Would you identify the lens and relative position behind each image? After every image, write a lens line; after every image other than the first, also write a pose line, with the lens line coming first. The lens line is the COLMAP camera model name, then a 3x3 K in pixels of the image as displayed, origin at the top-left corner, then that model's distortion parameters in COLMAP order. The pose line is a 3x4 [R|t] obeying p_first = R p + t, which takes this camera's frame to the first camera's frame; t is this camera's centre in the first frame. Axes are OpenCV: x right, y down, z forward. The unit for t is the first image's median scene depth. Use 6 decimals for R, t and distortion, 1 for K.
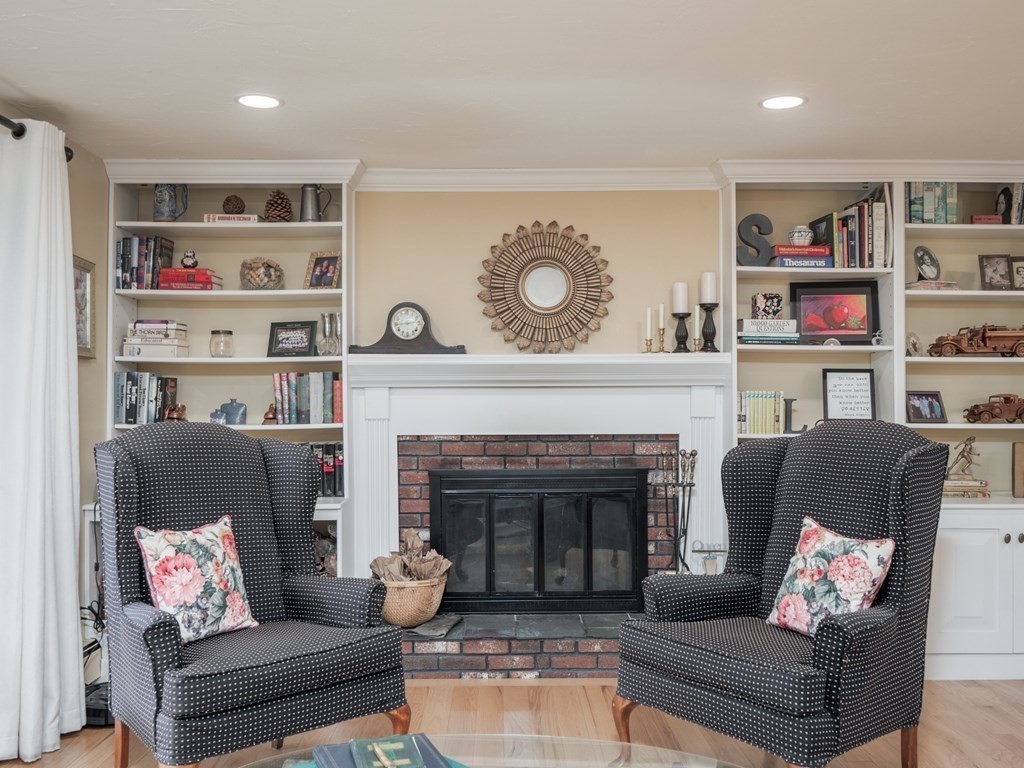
lens RADIAL K [[973.3, 0, 512.0], [0, 973.3, 384.0], [0, 0, 1]] dist [0.027346, -0.000711]
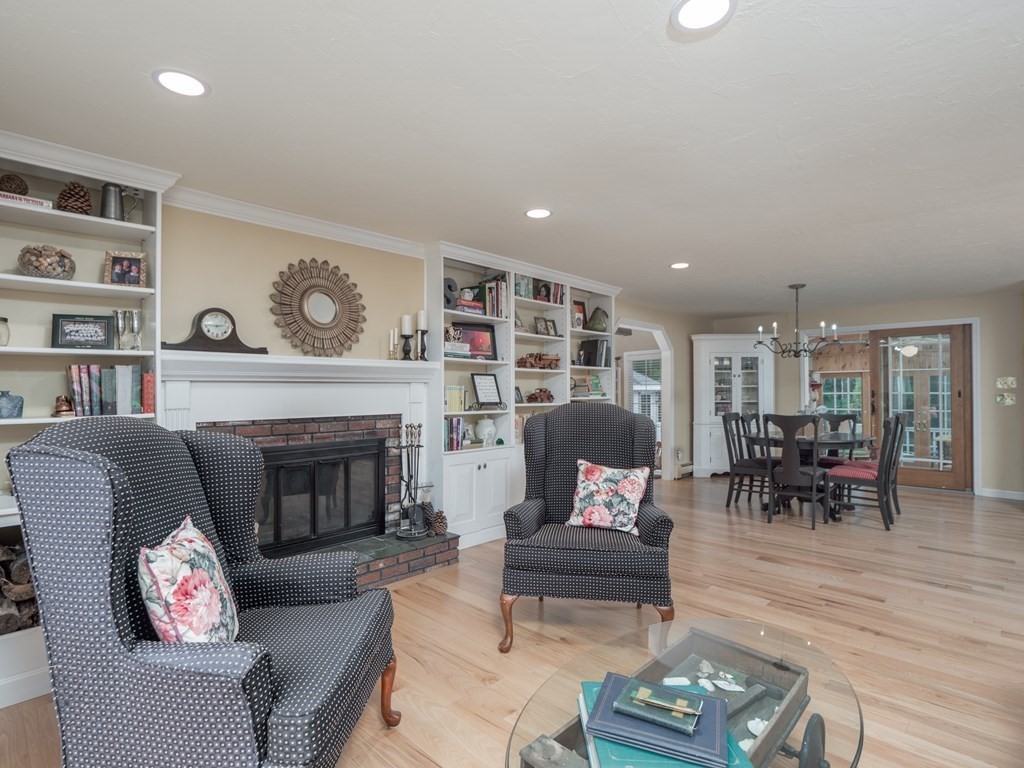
lens RADIAL K [[522.9, 0, 510.4], [0, 522.9, 386.3], [0, 0, 1]] dist [-0.008535, -0.001351]
pose [[0.705372, 0.005530, 0.708816, -0.298514], [-0.008972, 0.999959, 0.001127, 0.005993], [-0.708780, -0.007154, 0.705393, 0.306596]]
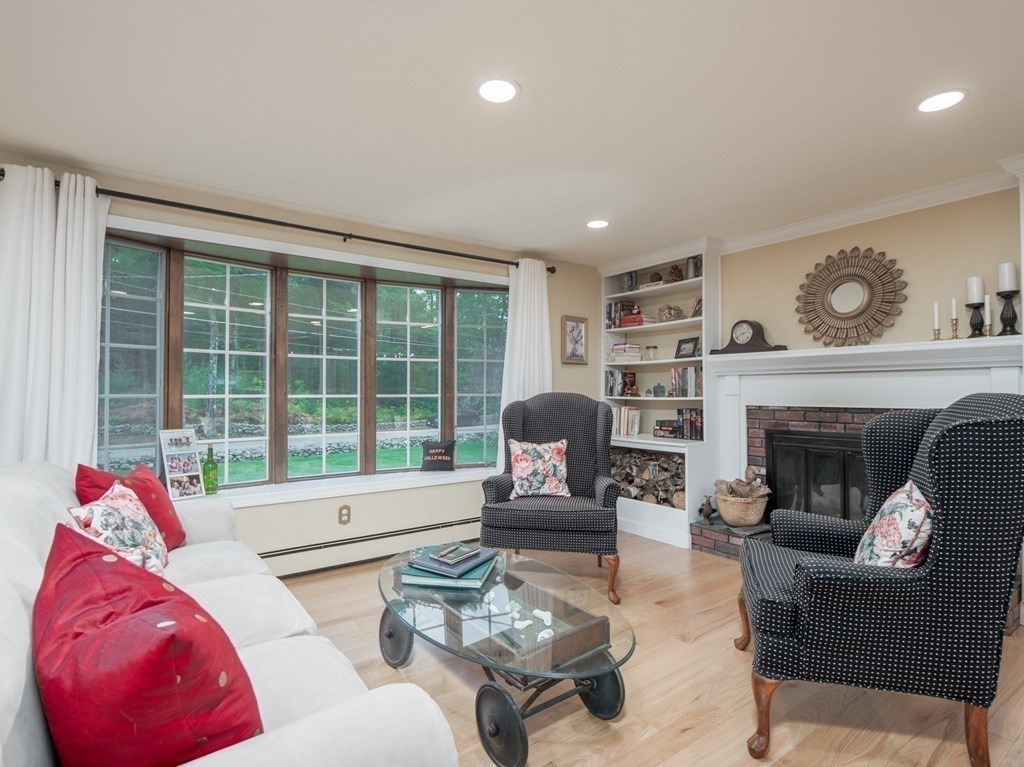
lens RADIAL K [[526.0, 0, 515.7], [0, 526.0, 386.5], [0, 0, 1]] dist [-0.009763, -0.001371]
pose [[0.579683, -0.006362, -0.814817, 0.363241], [0.010539, 0.999944, -0.000310, 0.018924], [0.814774, -0.008408, 0.579718, 0.210990]]
